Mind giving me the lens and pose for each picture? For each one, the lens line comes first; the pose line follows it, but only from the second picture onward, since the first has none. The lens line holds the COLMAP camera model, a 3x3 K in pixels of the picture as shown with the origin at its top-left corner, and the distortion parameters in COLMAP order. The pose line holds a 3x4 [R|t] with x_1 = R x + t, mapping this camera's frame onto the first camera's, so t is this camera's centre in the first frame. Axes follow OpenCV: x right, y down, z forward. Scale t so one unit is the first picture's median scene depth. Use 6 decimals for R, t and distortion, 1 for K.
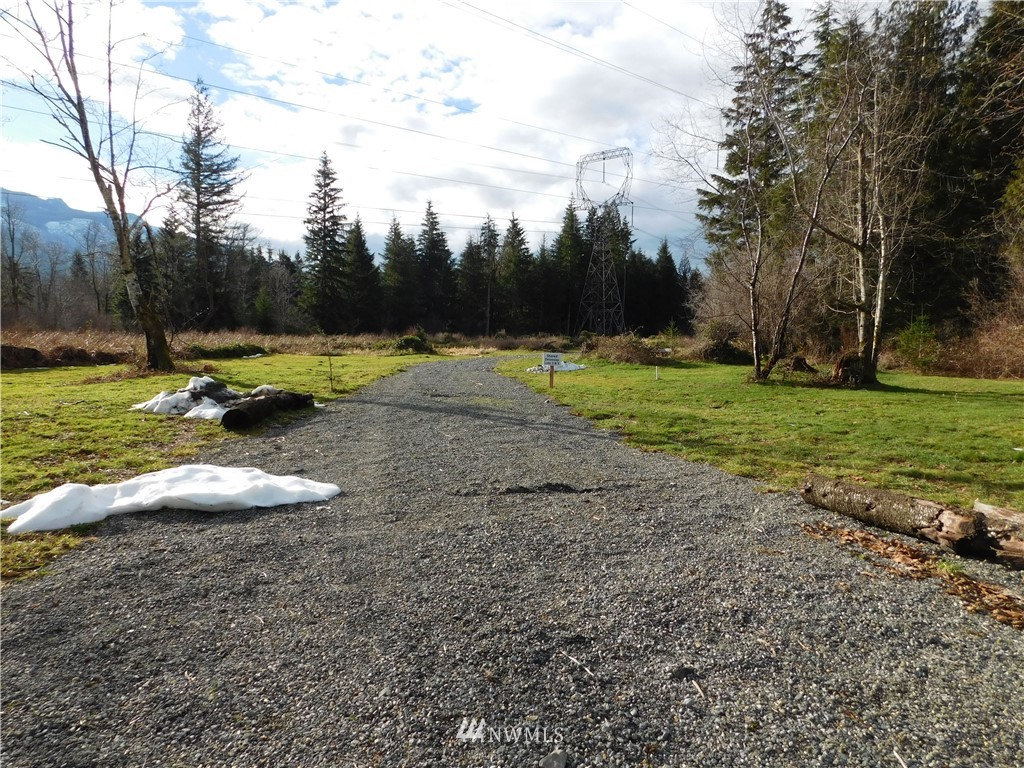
lens RADIAL K [[668.6, 0, 514.8], [0, 668.6, 380.7], [0, 0, 1]] dist [-0.057500, 0.041803]
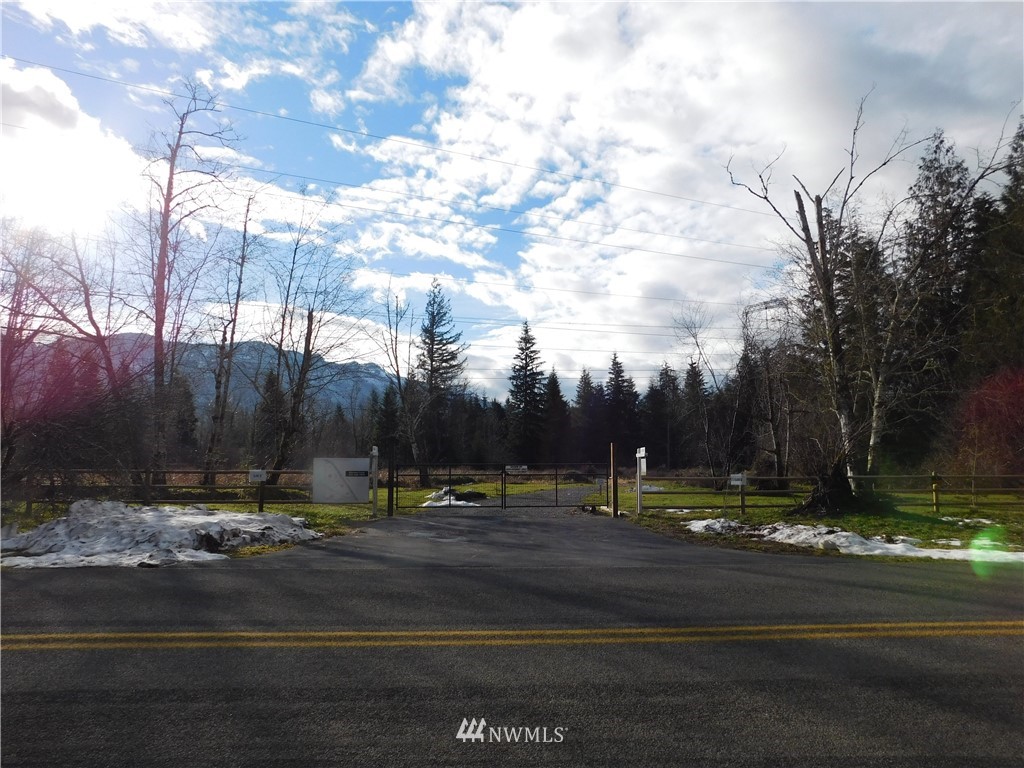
lens RADIAL K [[668.6, 0, 511.5], [0, 668.6, 381.4], [0, 0, 1]] dist [-0.057500, 0.041803]
pose [[0.950594, -0.050739, -0.306264, 0.065051], [-0.010516, 0.980724, -0.195116, 0.010198], [0.310260, 0.188696, 0.931736, -0.157960]]
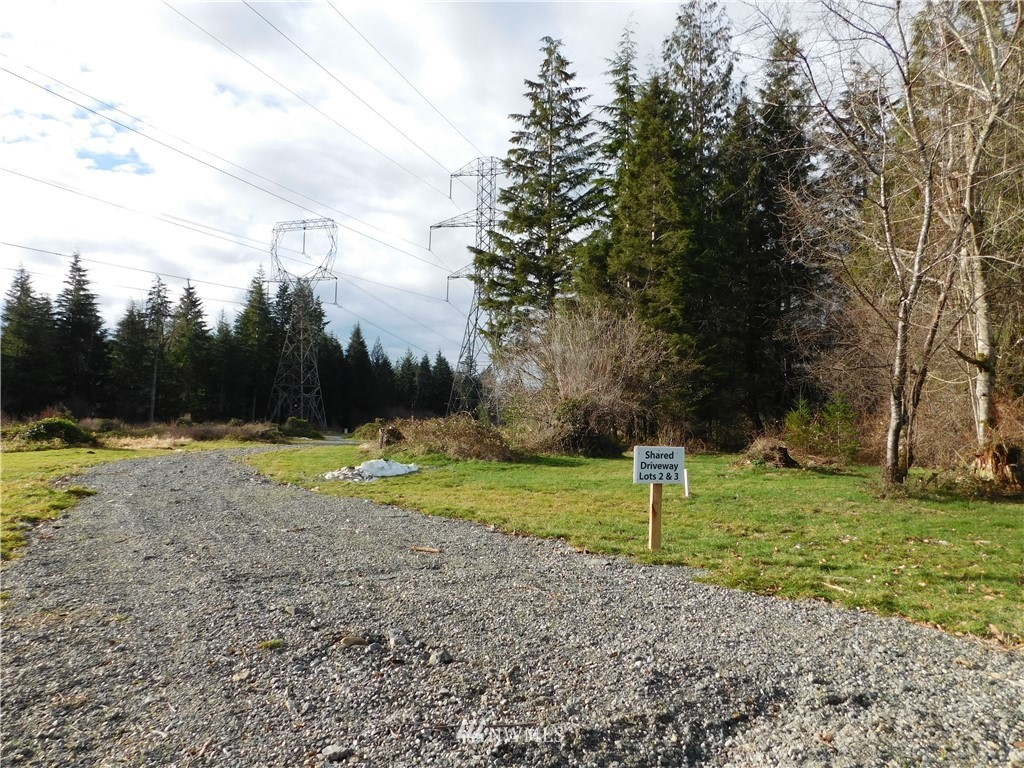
lens RADIAL K [[668.6, 0, 508.2], [0, 668.6, 381.9], [0, 0, 1]] dist [-0.057500, 0.041803]
pose [[0.890041, 0.032209, 0.454742, -0.024388], [0.028340, 0.991662, -0.125707, -0.004795], [-0.454999, 0.124772, 0.881707, 0.105079]]
